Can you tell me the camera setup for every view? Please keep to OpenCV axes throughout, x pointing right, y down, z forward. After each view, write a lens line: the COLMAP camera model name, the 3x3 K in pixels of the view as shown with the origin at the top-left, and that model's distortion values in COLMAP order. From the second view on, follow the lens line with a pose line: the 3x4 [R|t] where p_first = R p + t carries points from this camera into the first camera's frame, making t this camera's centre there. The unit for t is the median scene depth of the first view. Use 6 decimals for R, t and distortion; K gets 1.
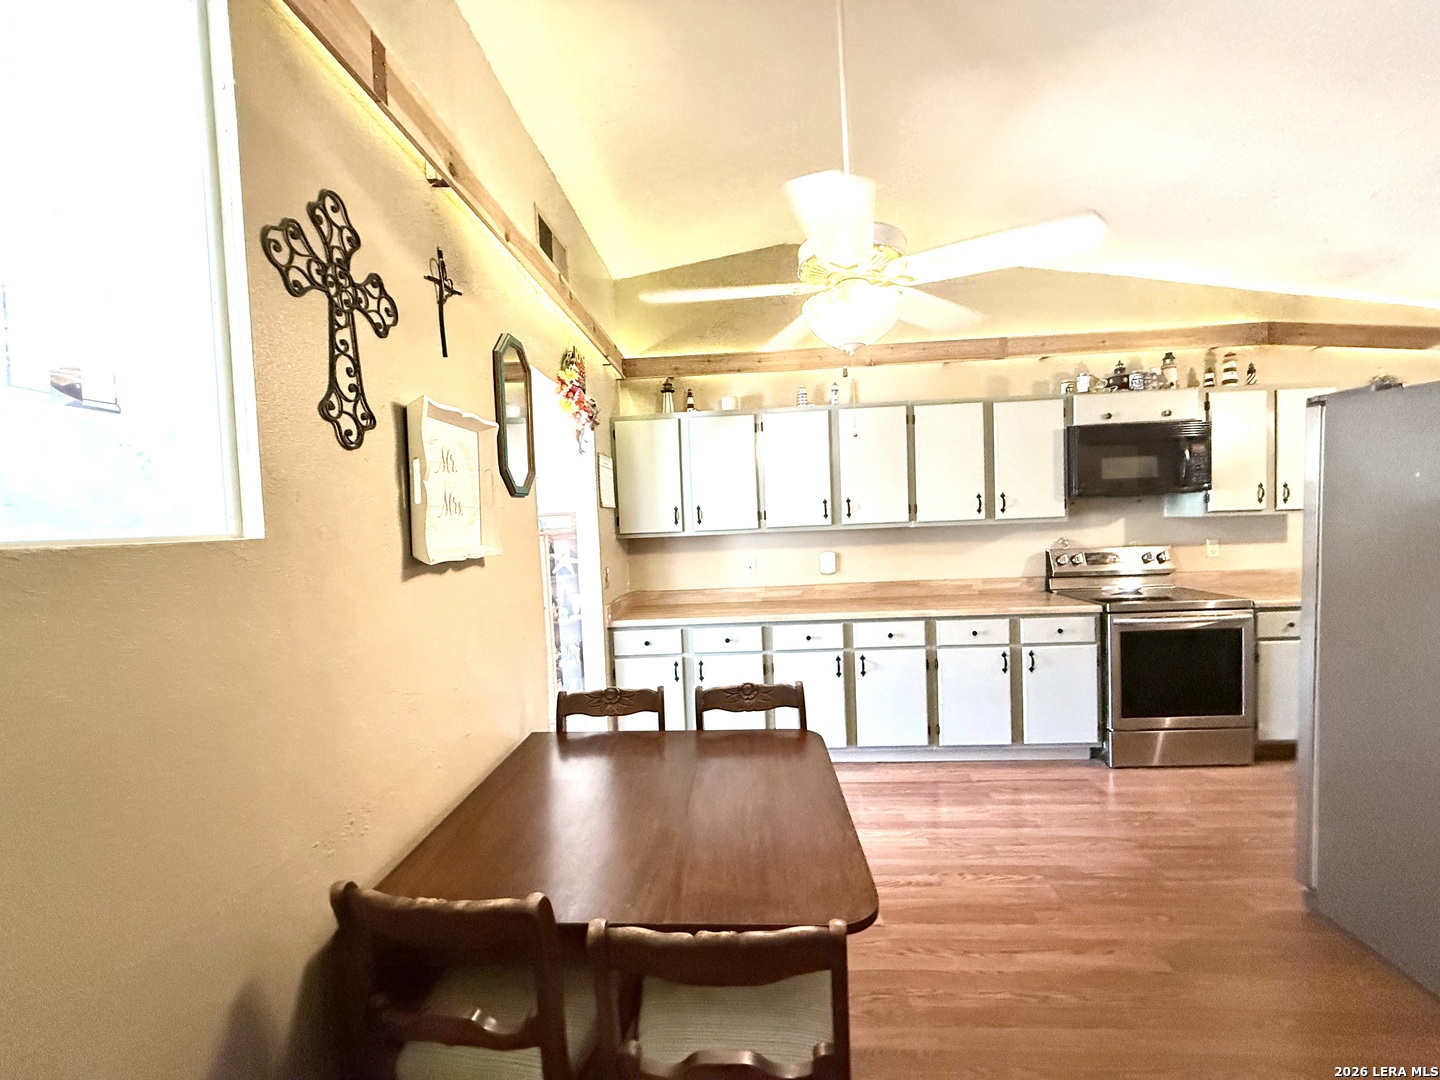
lens RADIAL K [[574.7, 0, 719.4], [0, 574.7, 536.5], [0, 0, 1]] dist [-0.000954, 0.000747]
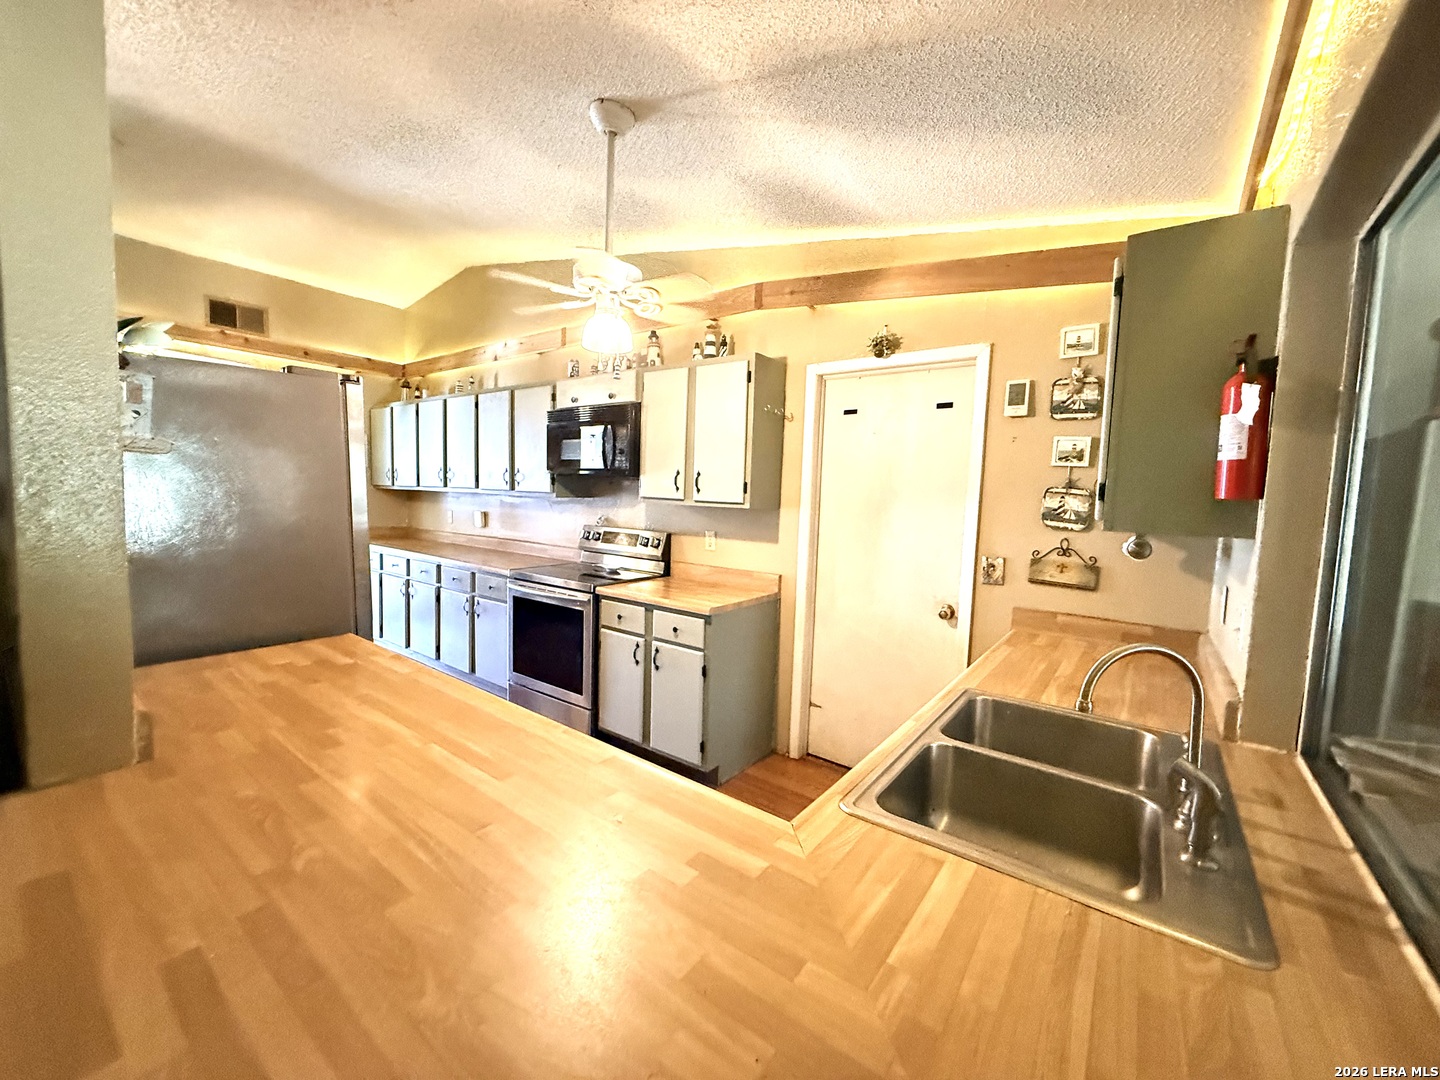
lens RADIAL K [[574.7, 0, 720.1], [0, 574.7, 537.8], [0, 0, 1]] dist [-0.000954, 0.000747]
pose [[0.828634, 0.110294, -0.548818, 1.461725], [-0.082399, 0.993751, 0.075301, -0.058037], [0.553693, -0.017175, 0.832544, 0.259390]]
